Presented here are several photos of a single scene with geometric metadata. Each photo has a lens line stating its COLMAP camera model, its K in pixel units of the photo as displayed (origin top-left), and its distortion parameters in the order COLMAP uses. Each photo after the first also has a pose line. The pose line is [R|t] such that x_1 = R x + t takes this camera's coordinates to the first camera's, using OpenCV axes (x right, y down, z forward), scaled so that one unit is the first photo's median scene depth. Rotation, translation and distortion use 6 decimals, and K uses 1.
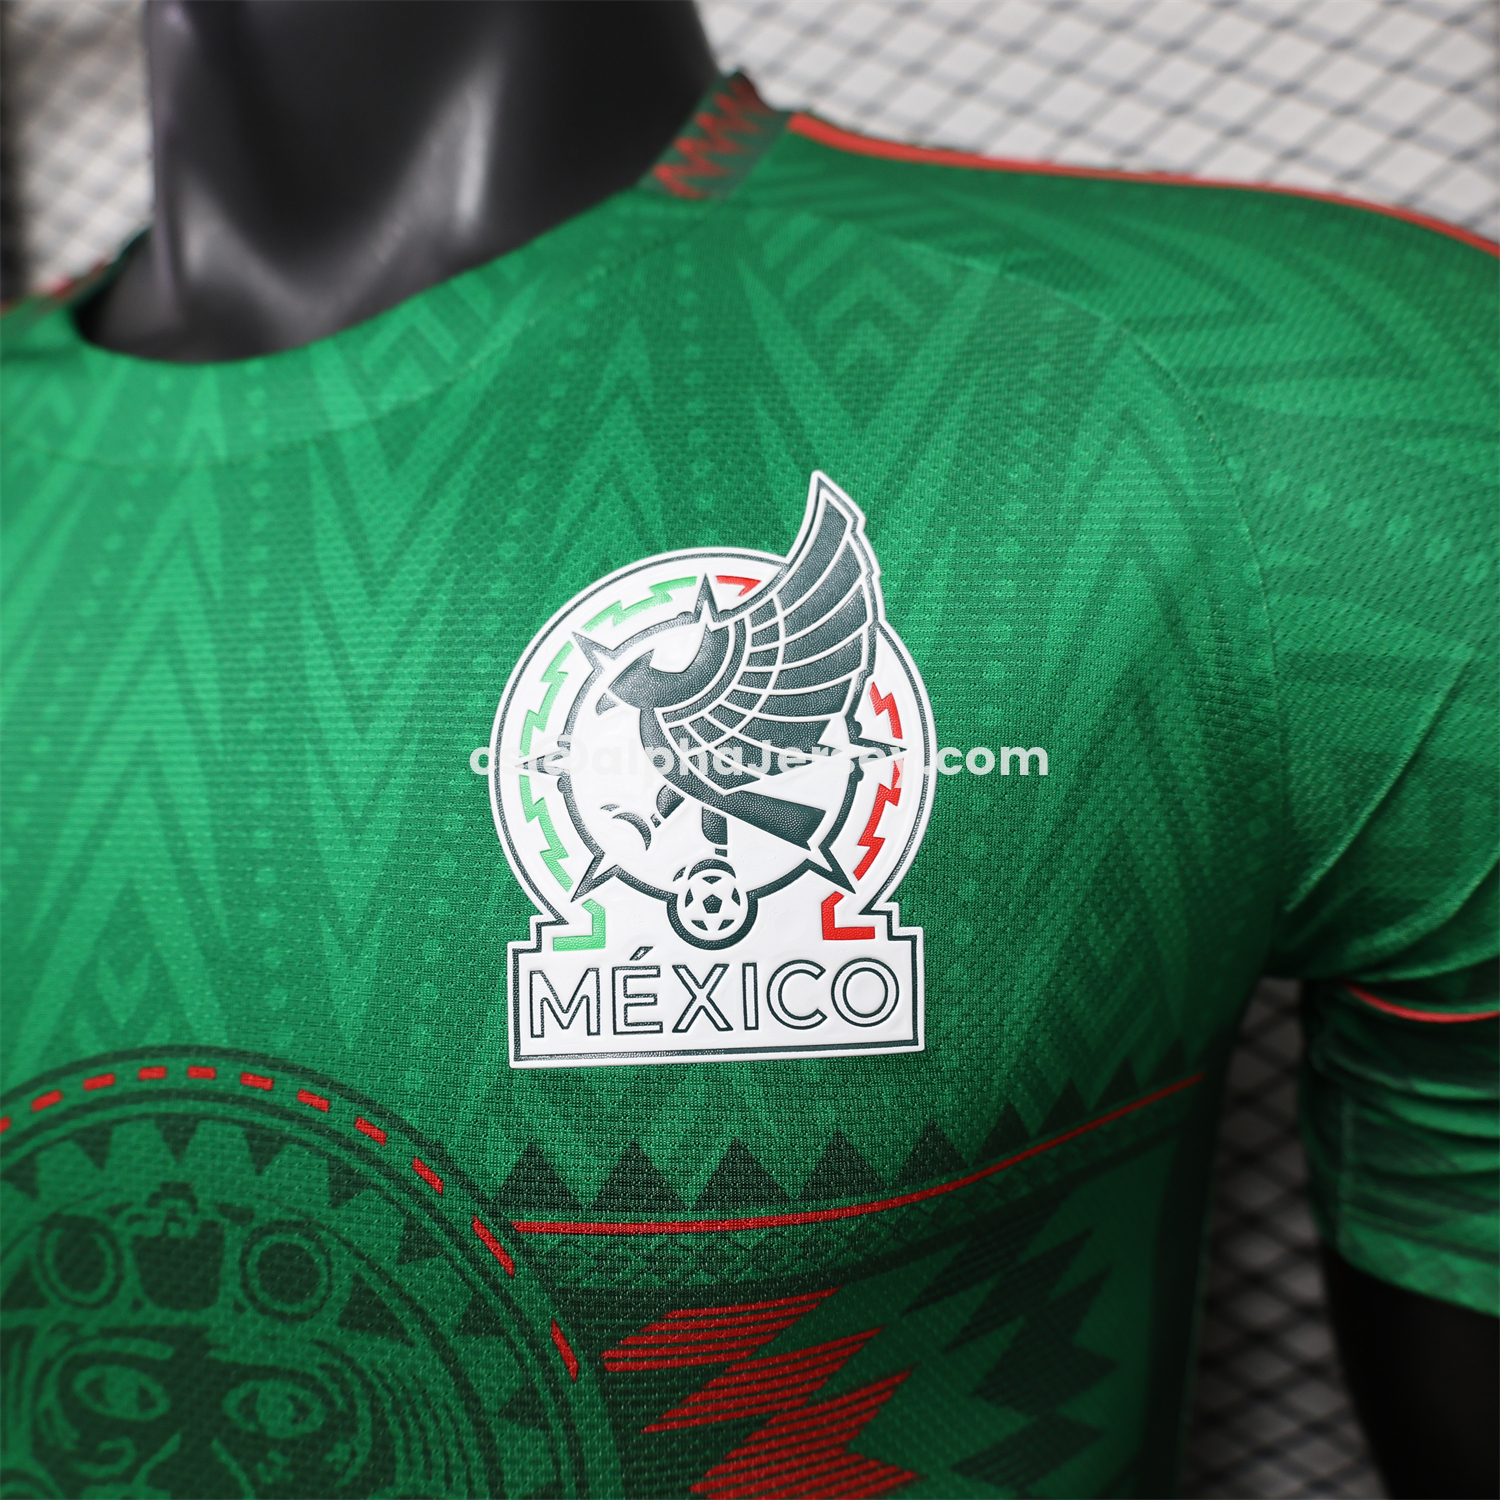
lens RADIAL K [[1542.3, 0, 744.2], [0, 1542.3, 739.5], [0, 0, 1]] dist [-0.013288, 0.000000]
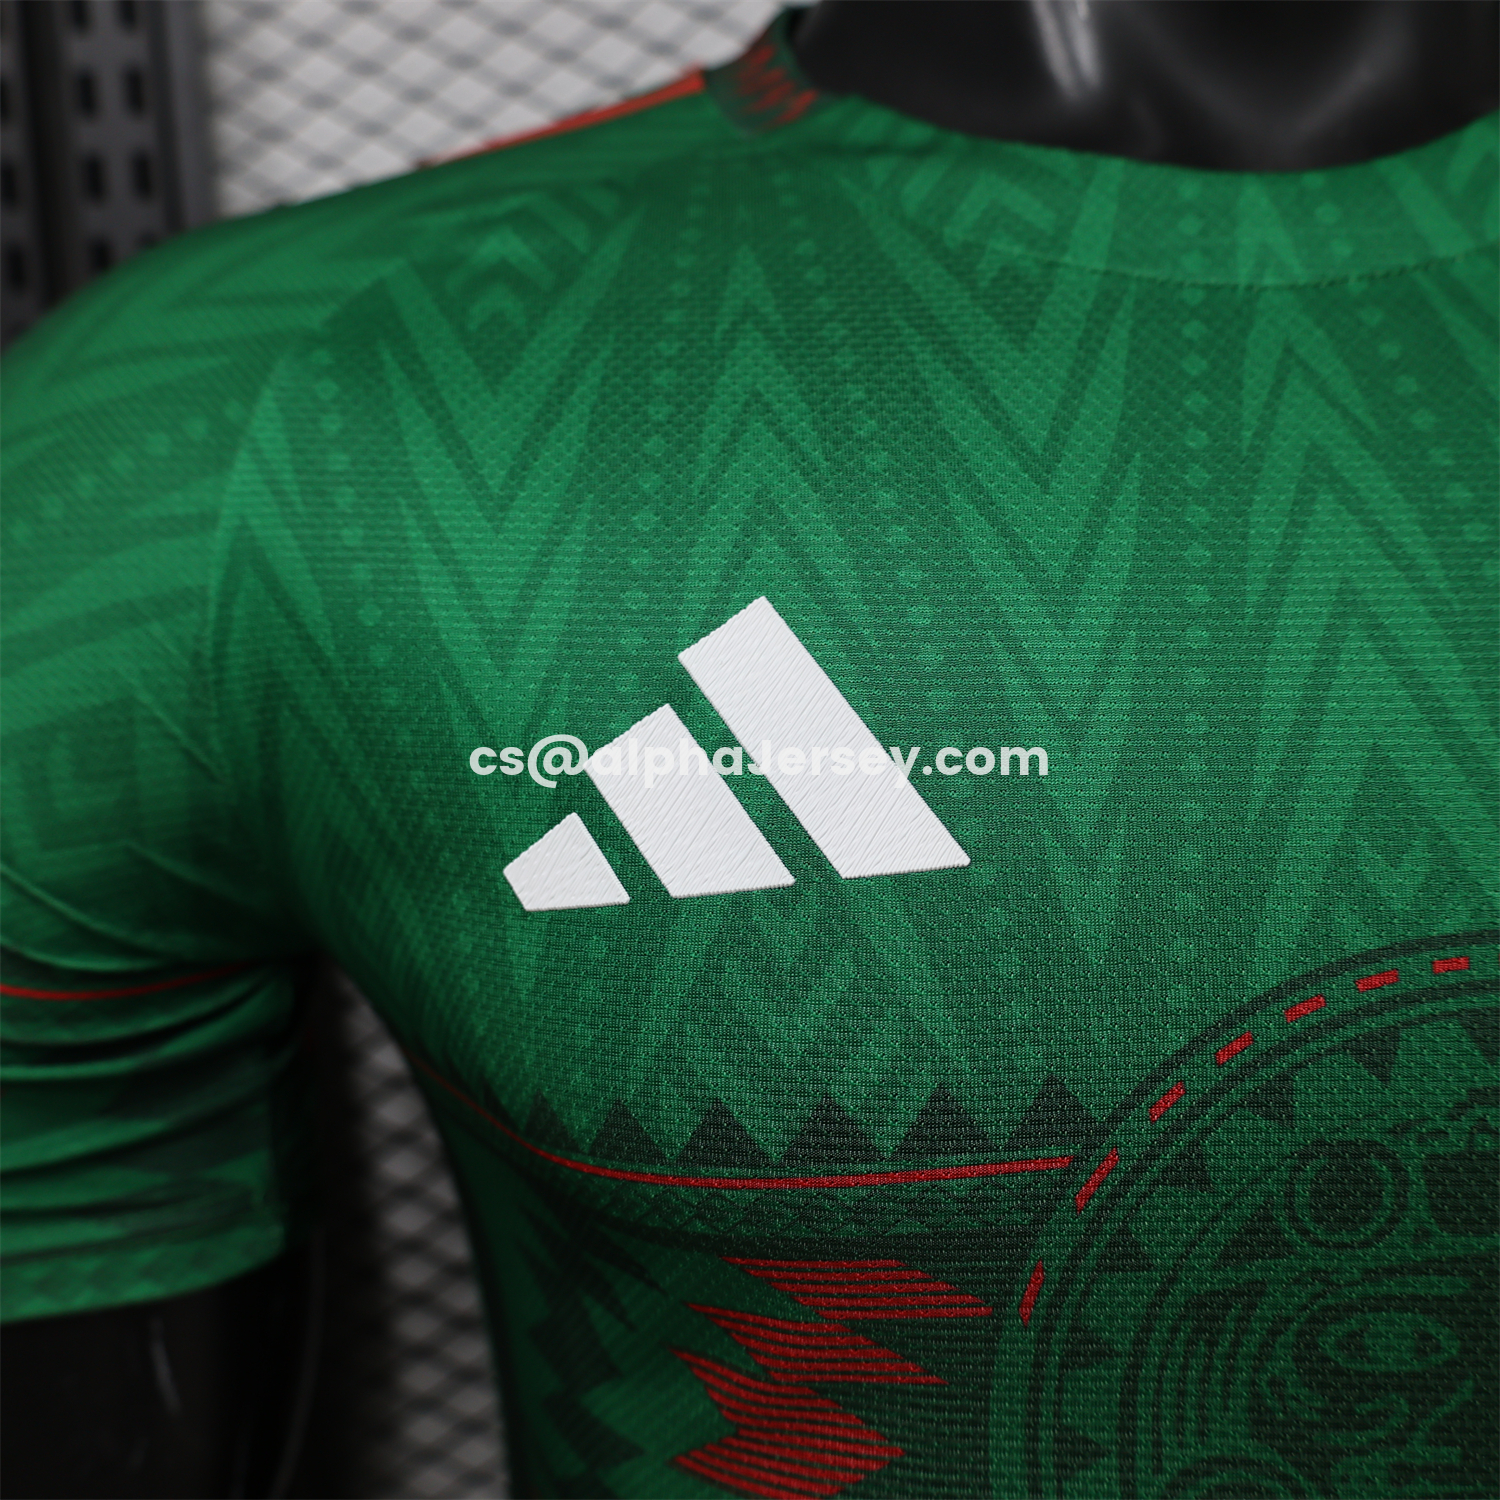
lens RADIAL K [[1542.3, 0, 741.0], [0, 1542.3, 750.6], [0, 0, 1]] dist [-0.013288, 0.000000]
pose [[0.947186, 0.001200, 0.320681, -1.082017], [-0.001564, 0.999998, 0.000877, 0.100311], [-0.320680, -0.001333, 0.947187, 0.321522]]
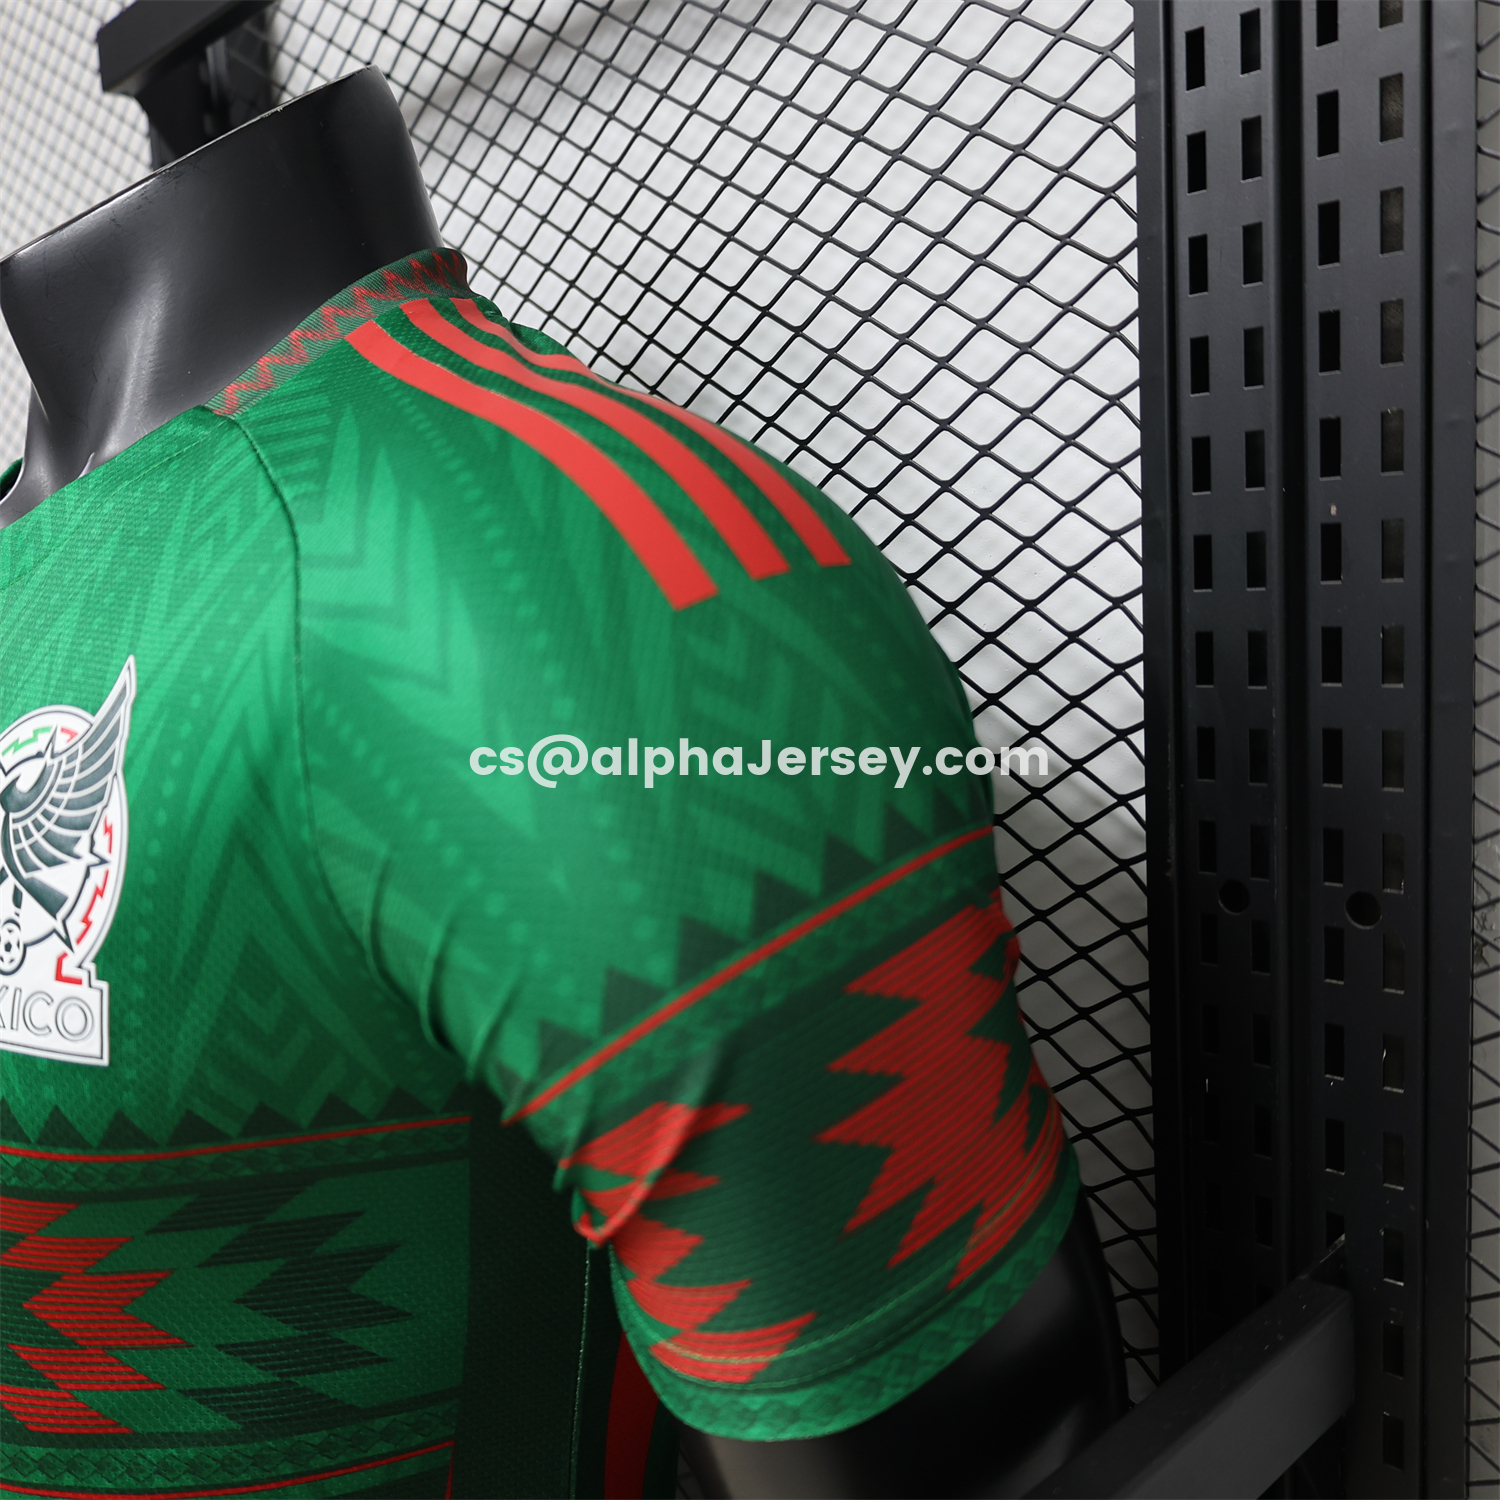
lens RADIAL K [[1542.3, 0, 754.6], [0, 1542.3, 756.3], [0, 0, 1]] dist [-0.013288, 0.000000]
pose [[0.878441, 0.098674, -0.467553, 1.289853], [-0.053573, 0.992615, 0.108832, -0.280641], [0.474839, -0.070554, 0.877240, 0.011876]]
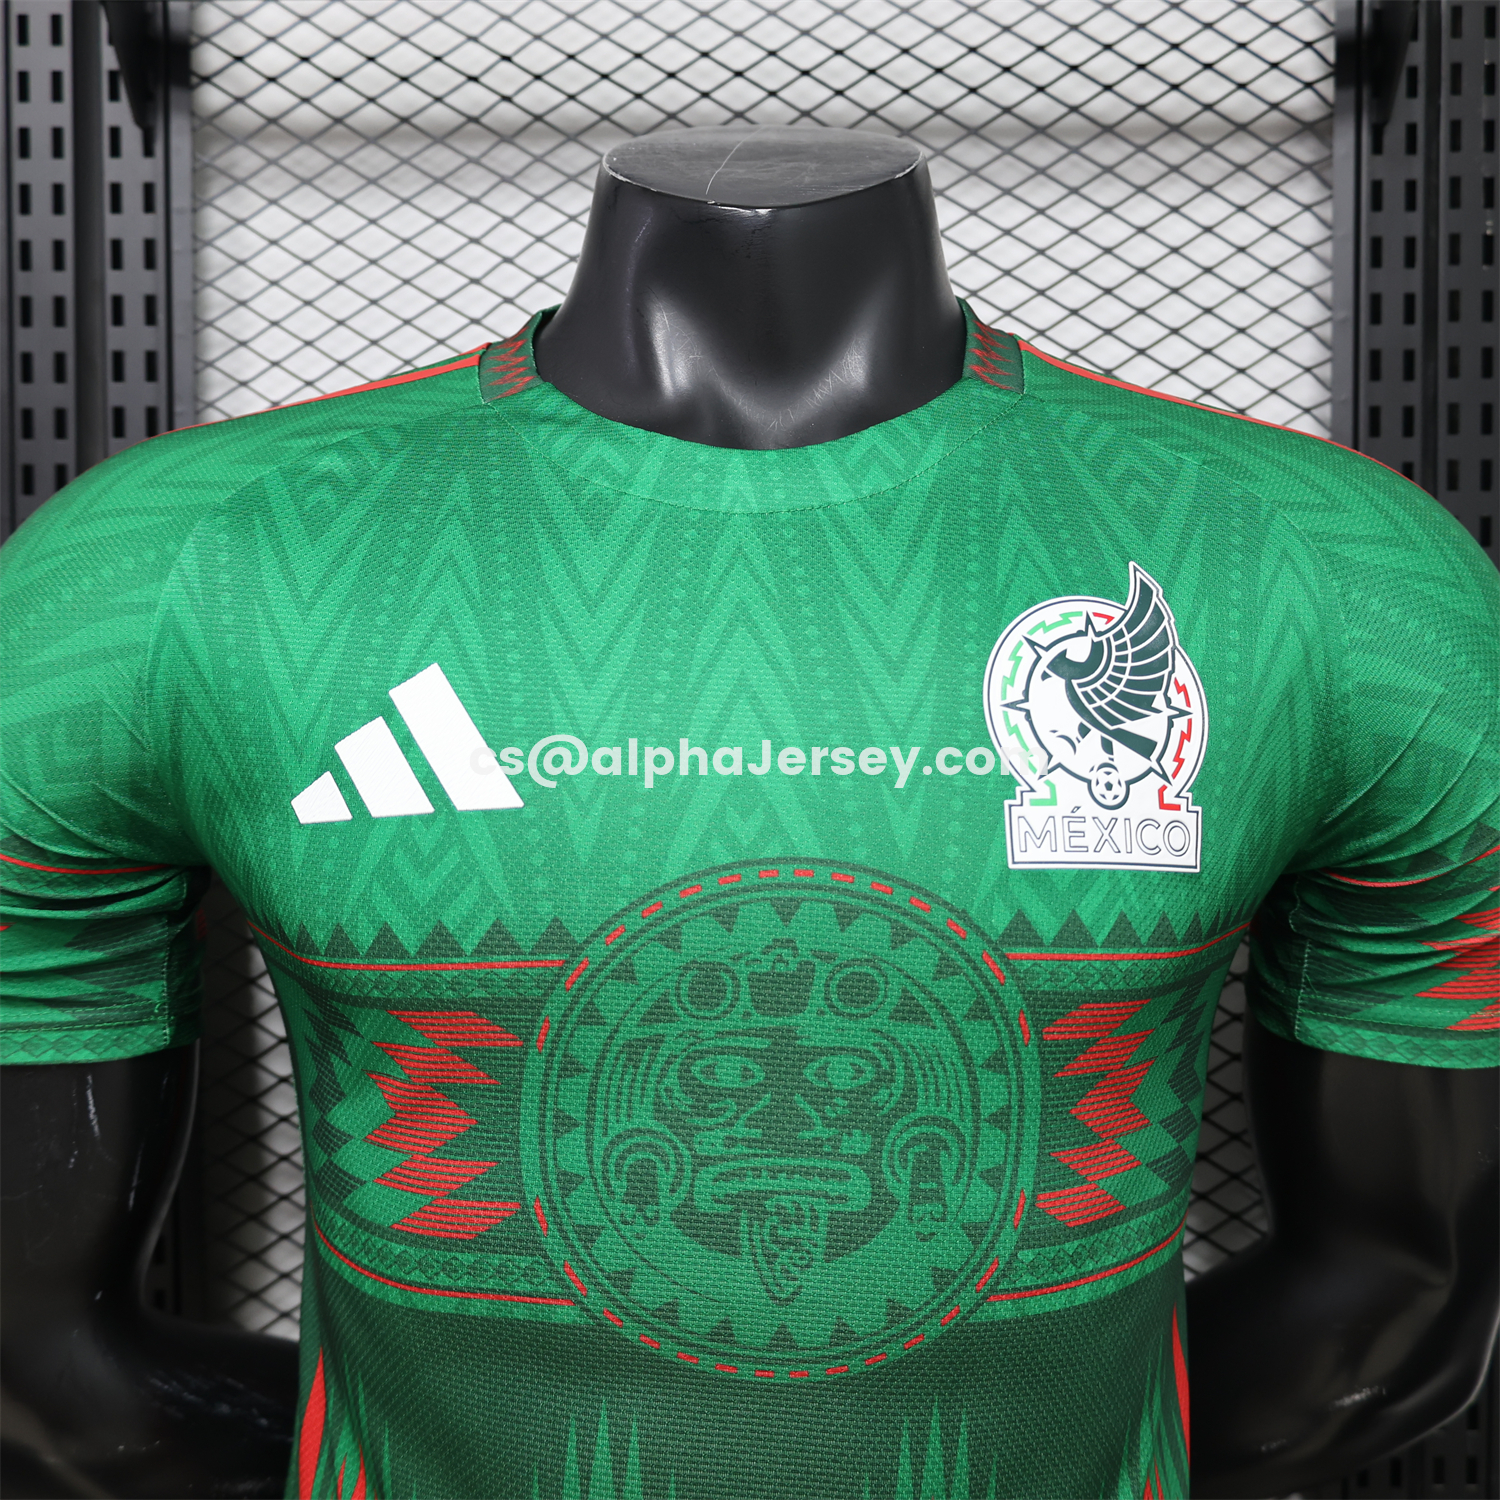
lens RADIAL K [[1542.3, 0, 742.3], [0, 1542.3, 772.3], [0, 0, 1]] dist [-0.013288, 0.000000]
pose [[0.947070, 0.073466, 0.312508, -0.978183], [-0.060613, 0.996875, -0.050660, 0.201998], [-0.315253, 0.029036, 0.948563, -0.596659]]
